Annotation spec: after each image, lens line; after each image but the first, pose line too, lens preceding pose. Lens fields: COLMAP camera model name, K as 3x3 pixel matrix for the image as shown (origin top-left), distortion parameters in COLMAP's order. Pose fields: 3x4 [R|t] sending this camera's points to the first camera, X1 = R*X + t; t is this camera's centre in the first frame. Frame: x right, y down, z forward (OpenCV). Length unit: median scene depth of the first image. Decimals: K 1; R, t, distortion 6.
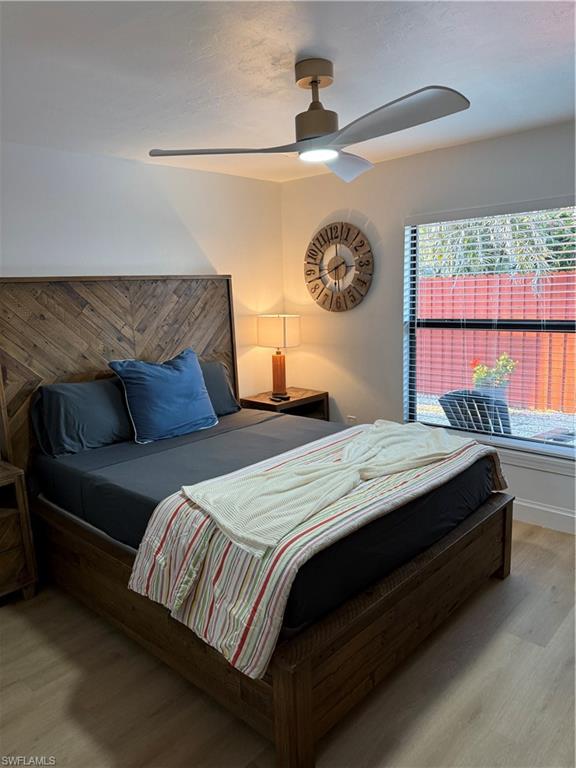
lens RADIAL K [[540.5, 0, 300.4], [0, 540.5, 383.8], [0, 0, 1]] dist [0.133366, -0.175949]
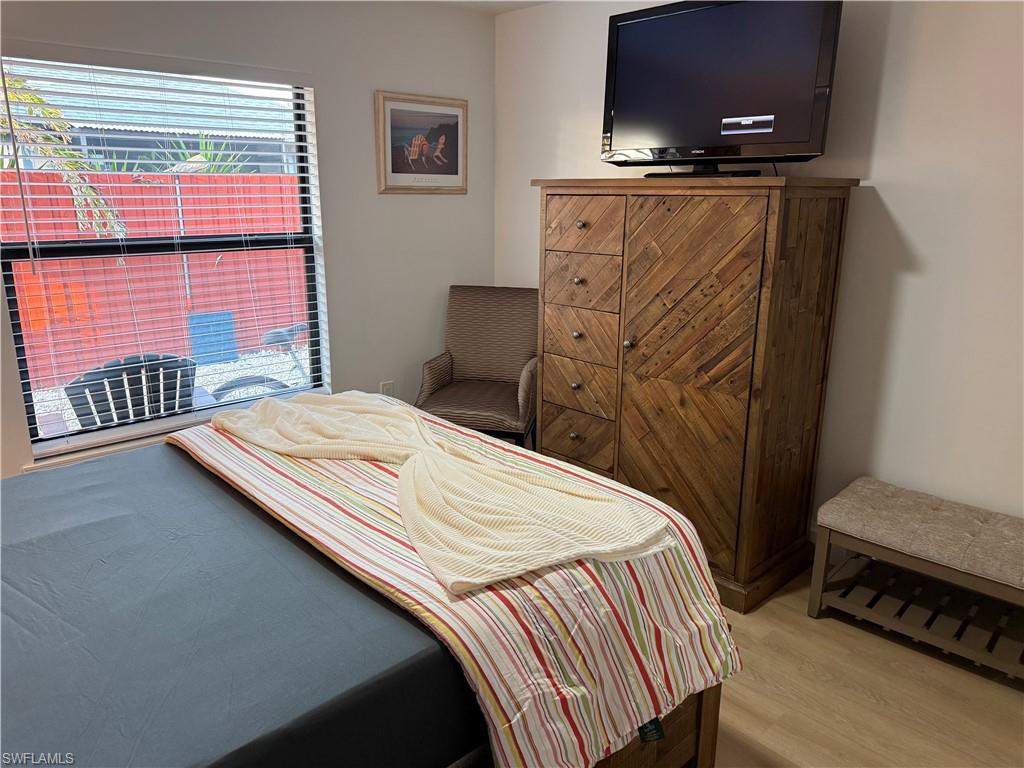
lens RADIAL K [[720.7, 0, 512.0], [0, 720.7, 384.0], [0, 0, 1]] dist [0.133366, -0.175949]
pose [[0.095073, -0.226809, 0.969288, -0.496337], [0.159864, 0.964539, 0.210018, -0.068389], [-0.982550, 0.134987, 0.127961, 0.518712]]
